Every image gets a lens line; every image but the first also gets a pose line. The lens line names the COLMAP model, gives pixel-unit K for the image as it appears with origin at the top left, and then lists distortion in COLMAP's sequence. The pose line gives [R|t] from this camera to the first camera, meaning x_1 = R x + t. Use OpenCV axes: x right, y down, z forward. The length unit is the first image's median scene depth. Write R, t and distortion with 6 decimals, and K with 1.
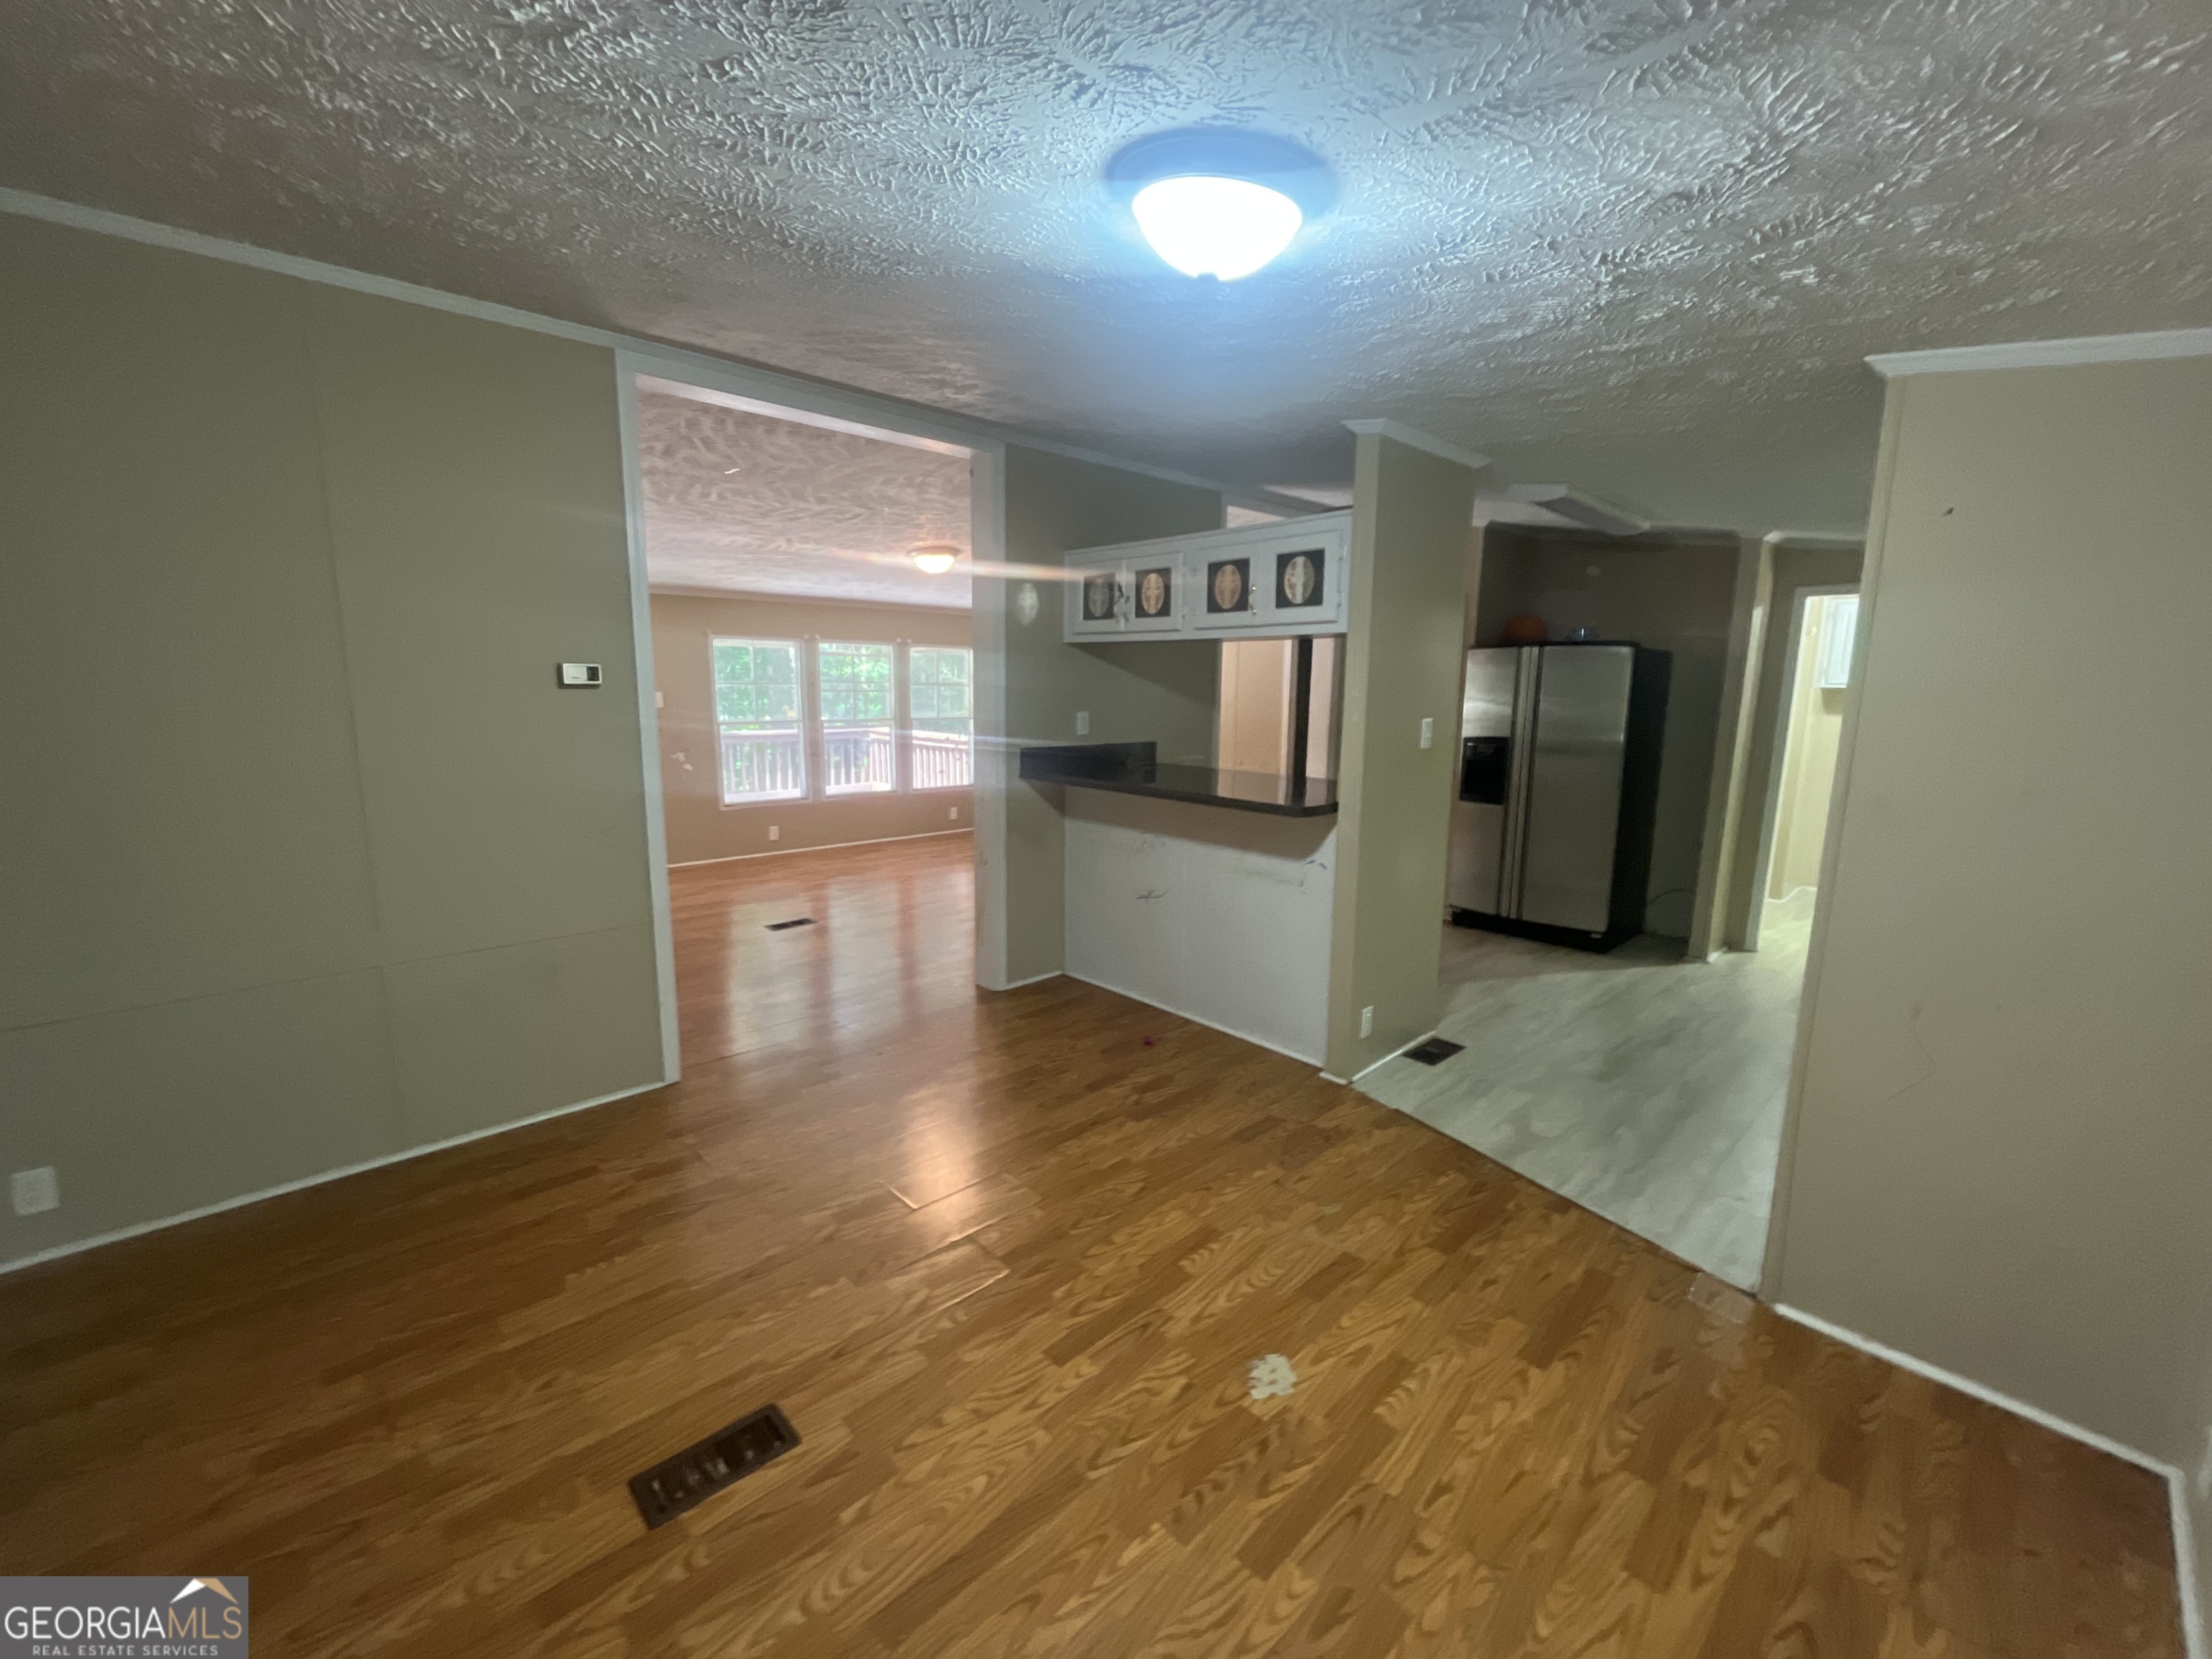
lens RADIAL K [[904.2, 0, 1097.6], [0, 904.2, 834.2], [0, 0, 1]] dist [-0.006773, 0.001198]
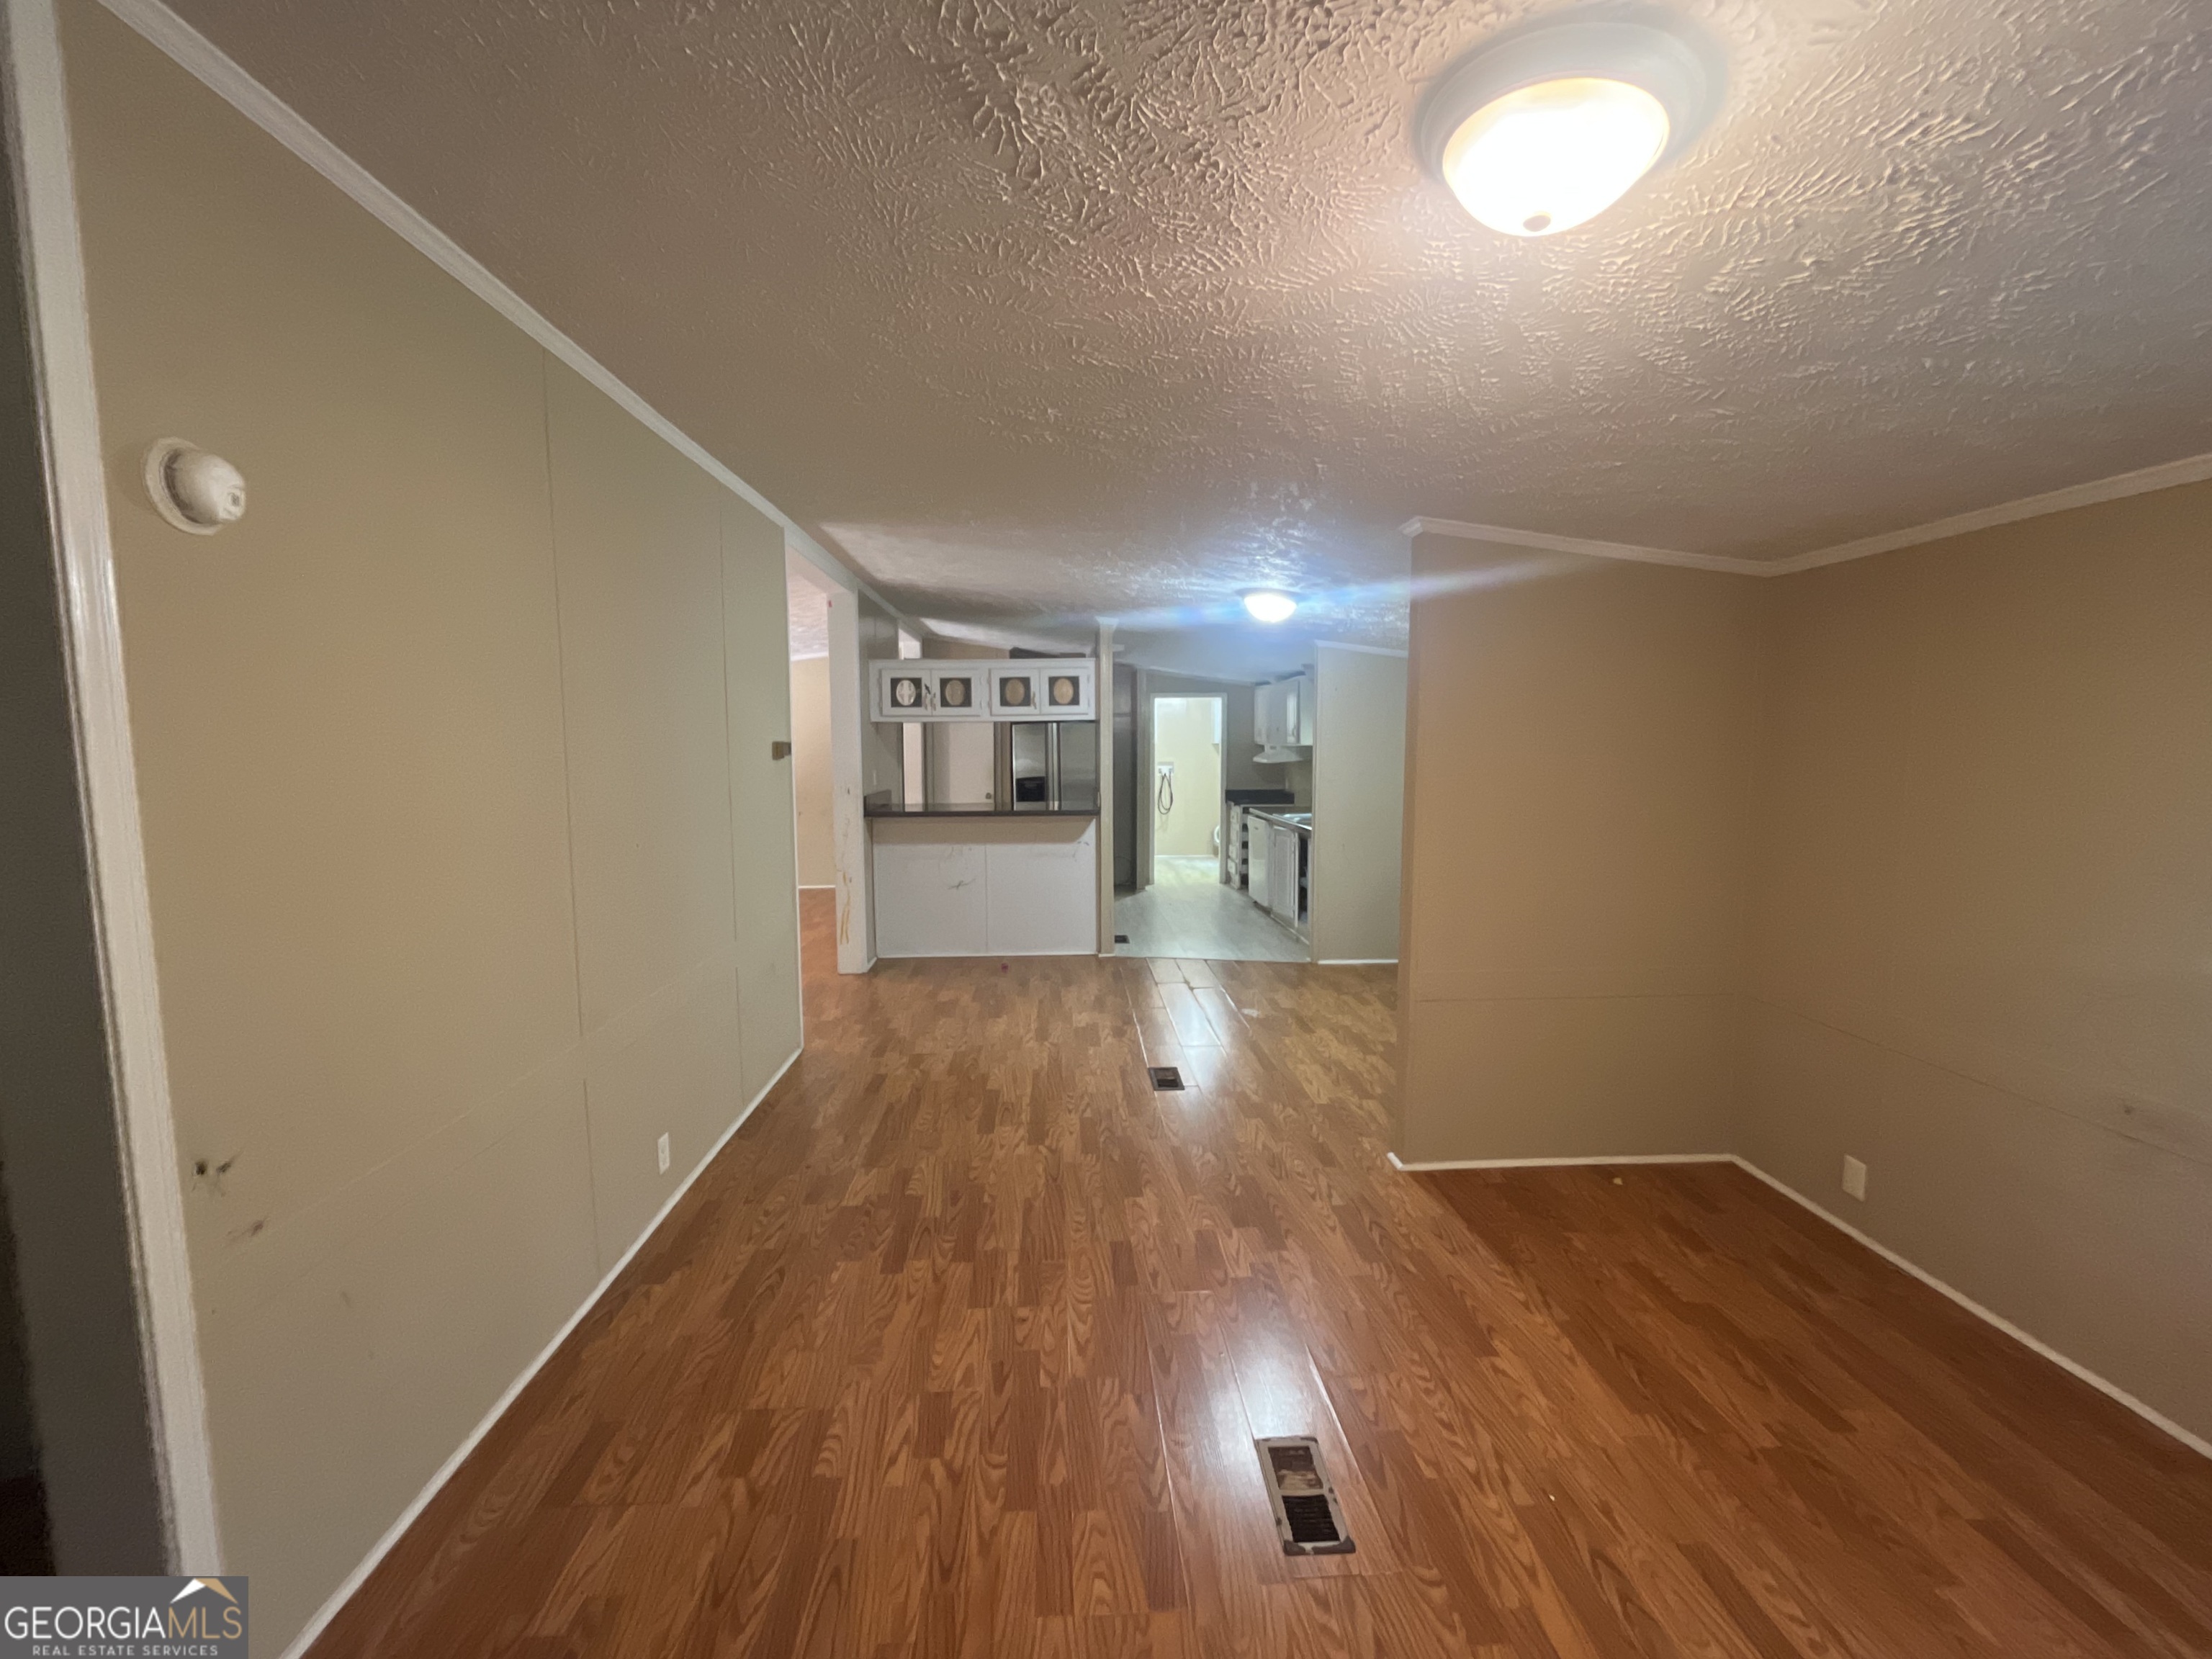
lens RADIAL K [[904.2, 0, 1103.2], [0, 904.2, 821.6], [0, 0, 1]] dist [-0.006773, 0.001198]
pose [[0.649937, -0.082884, 0.755455, -1.511006], [0.146489, 0.989057, -0.017514, 0.038911], [-0.745737, 0.122049, 0.654966, -0.332014]]
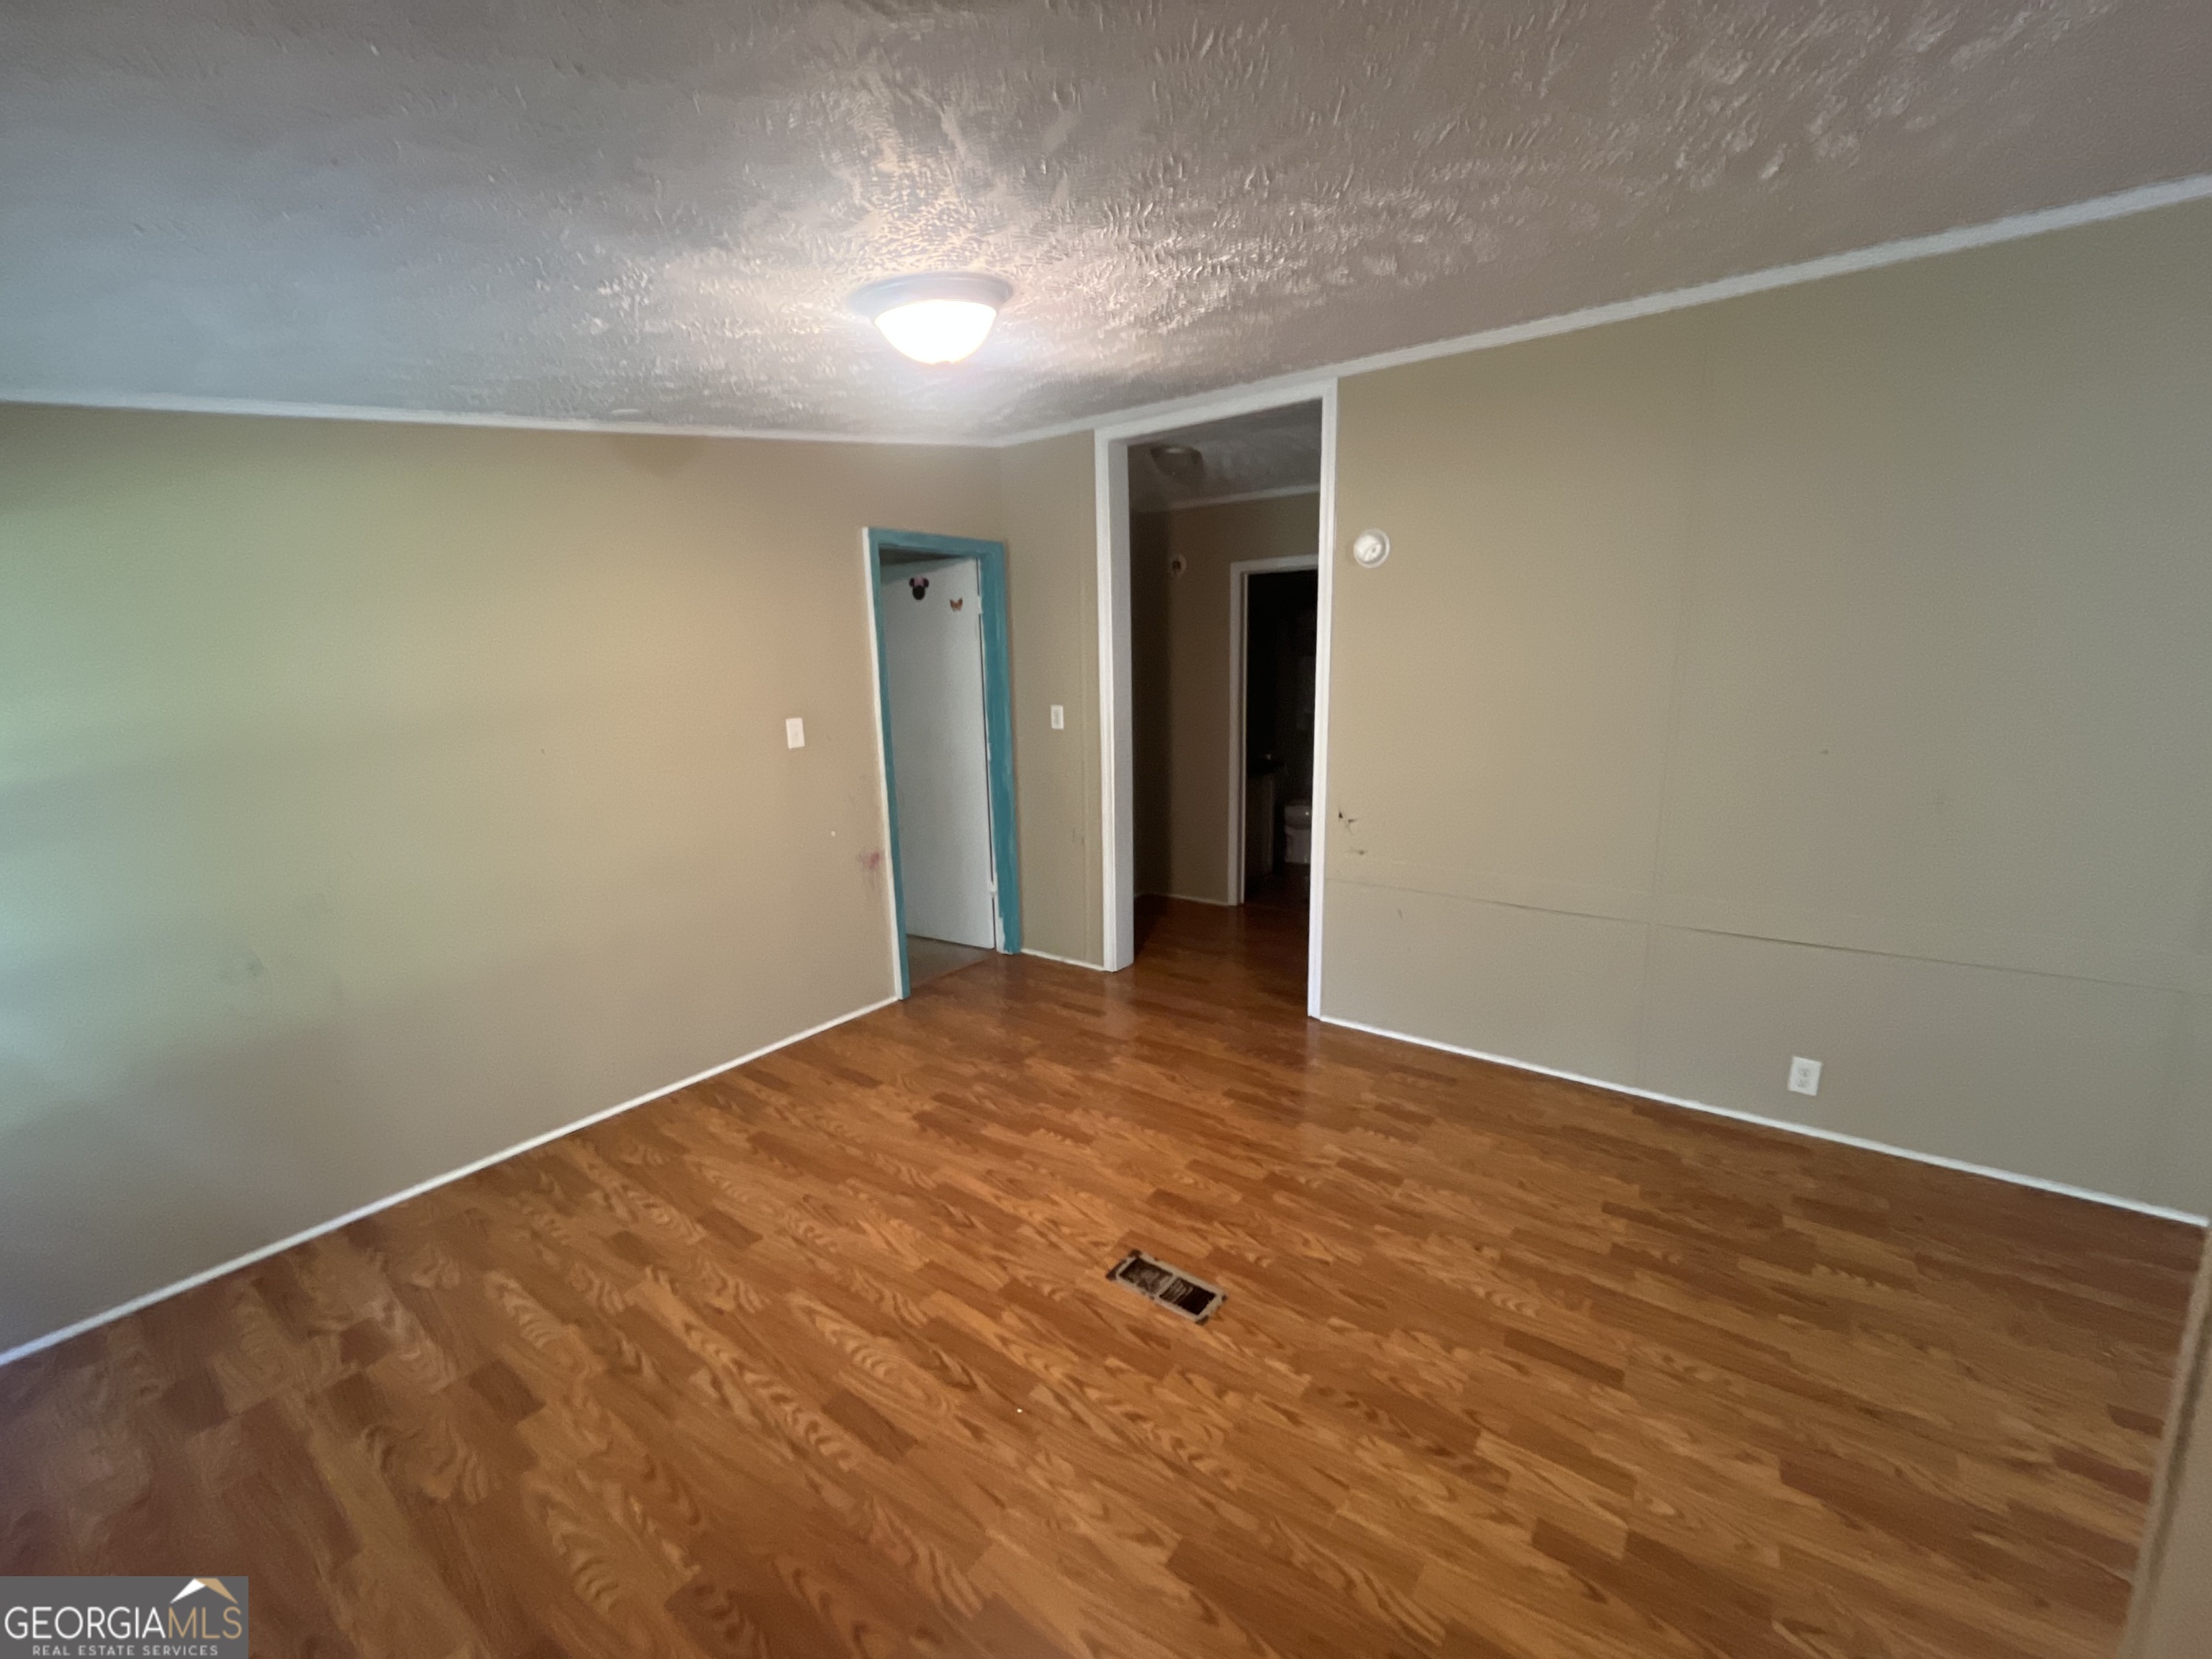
lens RADIAL K [[904.2, 0, 1099.8], [0, 904.2, 834.3], [0, 0, 1]] dist [-0.006773, 0.001198]
pose [[0.174102, 0.175694, -0.968927, -0.183359], [-0.147934, 0.977455, 0.150659, 0.025272], [0.973552, 0.117107, 0.196168, -0.205683]]
